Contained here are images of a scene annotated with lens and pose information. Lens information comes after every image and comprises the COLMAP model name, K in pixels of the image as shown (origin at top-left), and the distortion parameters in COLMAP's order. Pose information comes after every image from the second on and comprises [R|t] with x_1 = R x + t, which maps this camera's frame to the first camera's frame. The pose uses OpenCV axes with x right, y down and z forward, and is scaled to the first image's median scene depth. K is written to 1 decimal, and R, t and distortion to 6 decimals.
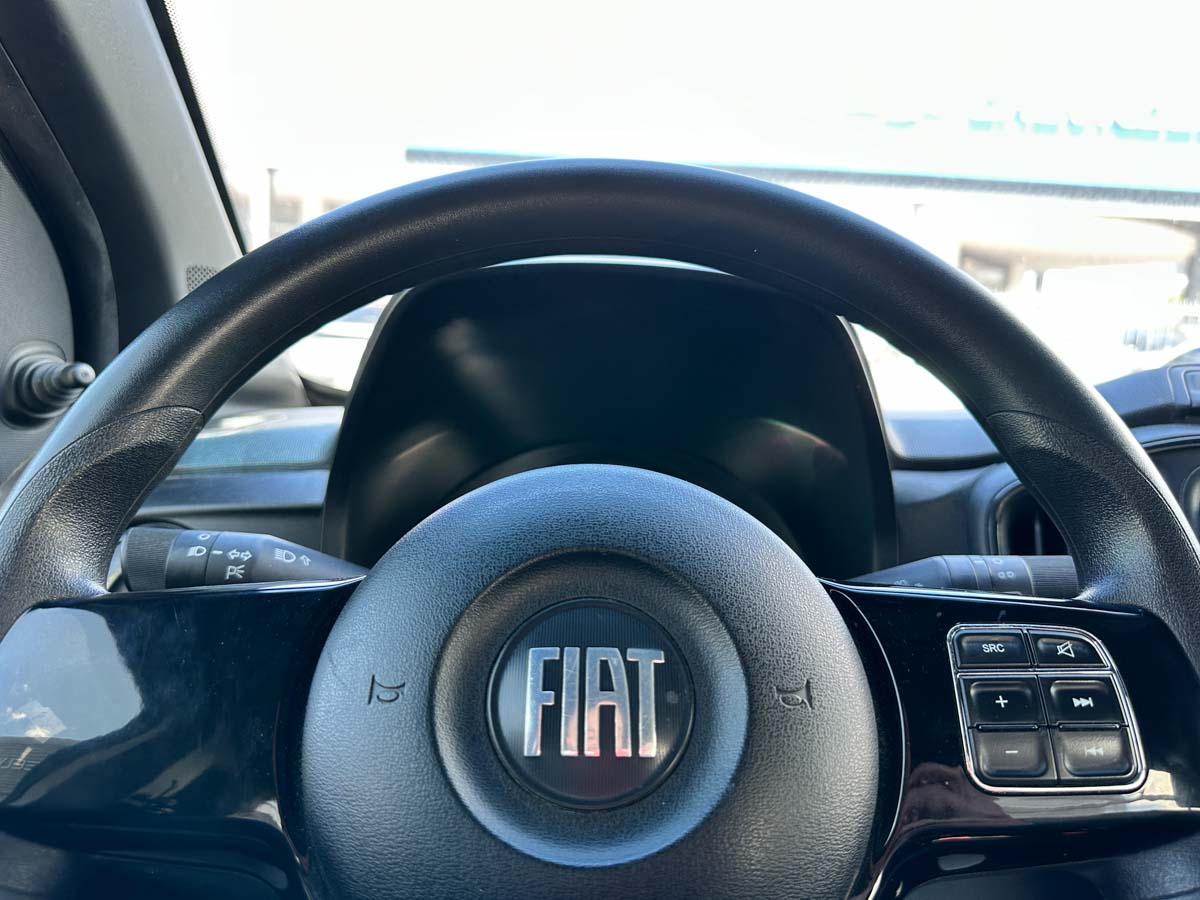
lens RADIAL K [[864.7, 0, 599.9], [0, 864.7, 453.9], [0, 0, 1]] dist [0.030481, -0.038669]
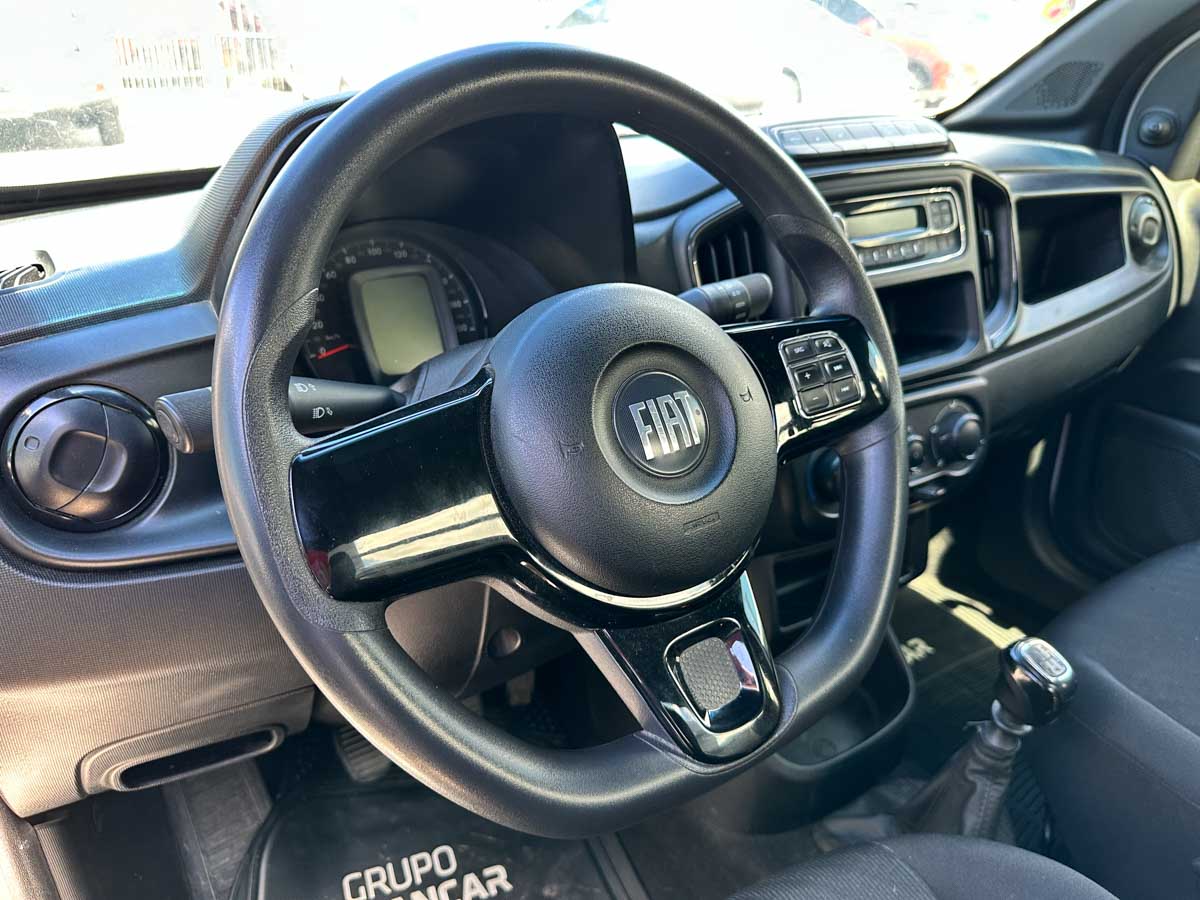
lens RADIAL K [[864.7, 0, 595.2], [0, 864.7, 445.6], [0, 0, 1]] dist [0.030481, -0.038669]
pose [[0.828618, -0.255070, 0.498329, -0.988252], [0.054525, 0.922708, 0.381624, -0.360195], [-0.557153, -0.289049, 0.778480, -0.344599]]
